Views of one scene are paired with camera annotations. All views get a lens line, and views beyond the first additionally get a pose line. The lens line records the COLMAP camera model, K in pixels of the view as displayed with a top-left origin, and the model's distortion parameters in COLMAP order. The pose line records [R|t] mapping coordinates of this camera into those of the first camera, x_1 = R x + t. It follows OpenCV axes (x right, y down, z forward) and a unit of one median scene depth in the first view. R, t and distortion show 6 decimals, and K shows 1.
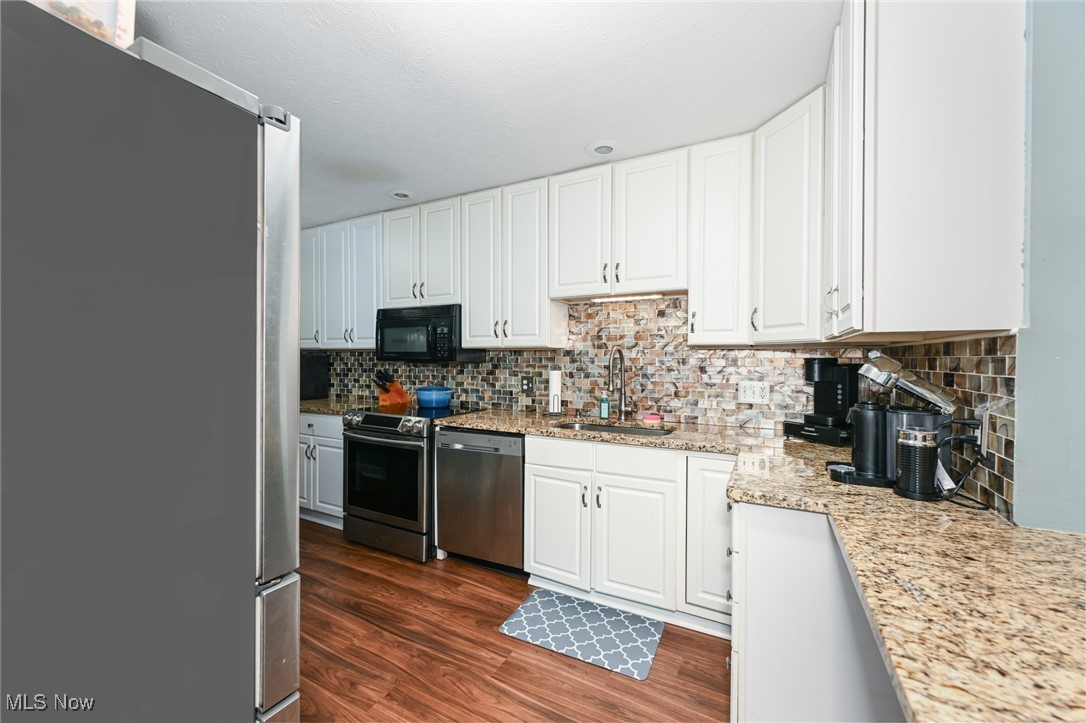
lens RADIAL K [[443.0, 0, 544.2], [0, 443.0, 357.7], [0, 0, 1]] dist [0.000463, -0.000360]
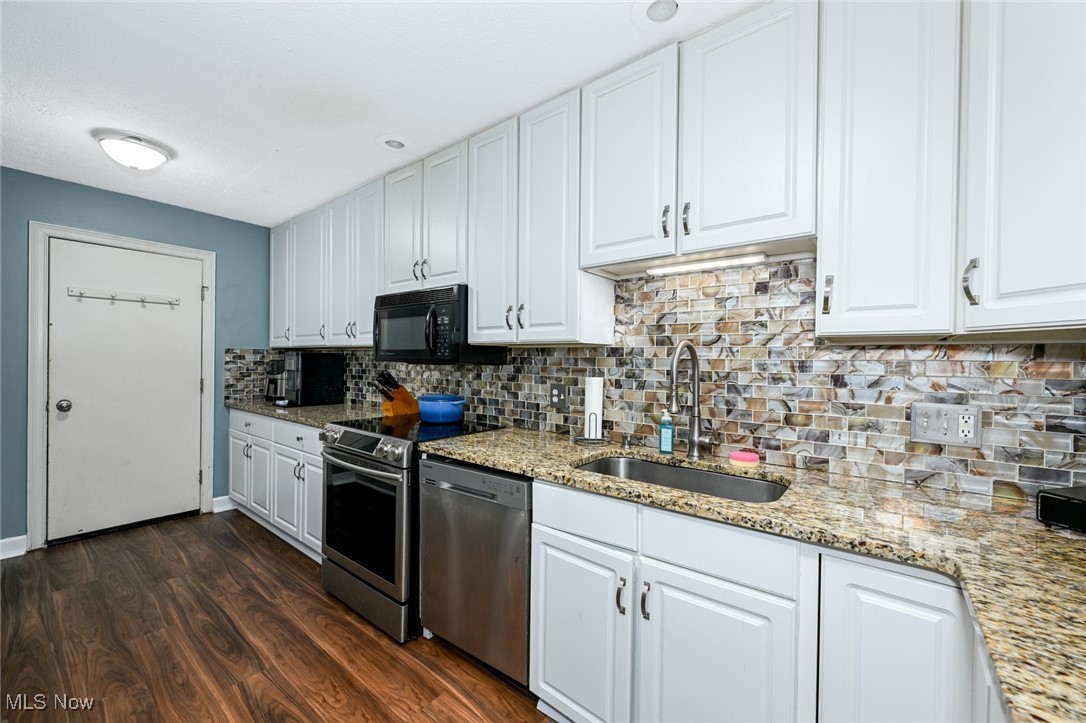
lens RADIAL K [[443.0, 0, 539.6], [0, 443.0, 359.6], [0, 0, 1]] dist [0.000463, -0.000360]
pose [[0.982178, 0.008204, -0.187773, 0.076634], [-0.008267, 0.999966, 0.000446, 0.002442], [0.187771, 0.001114, 0.982212, 0.335789]]
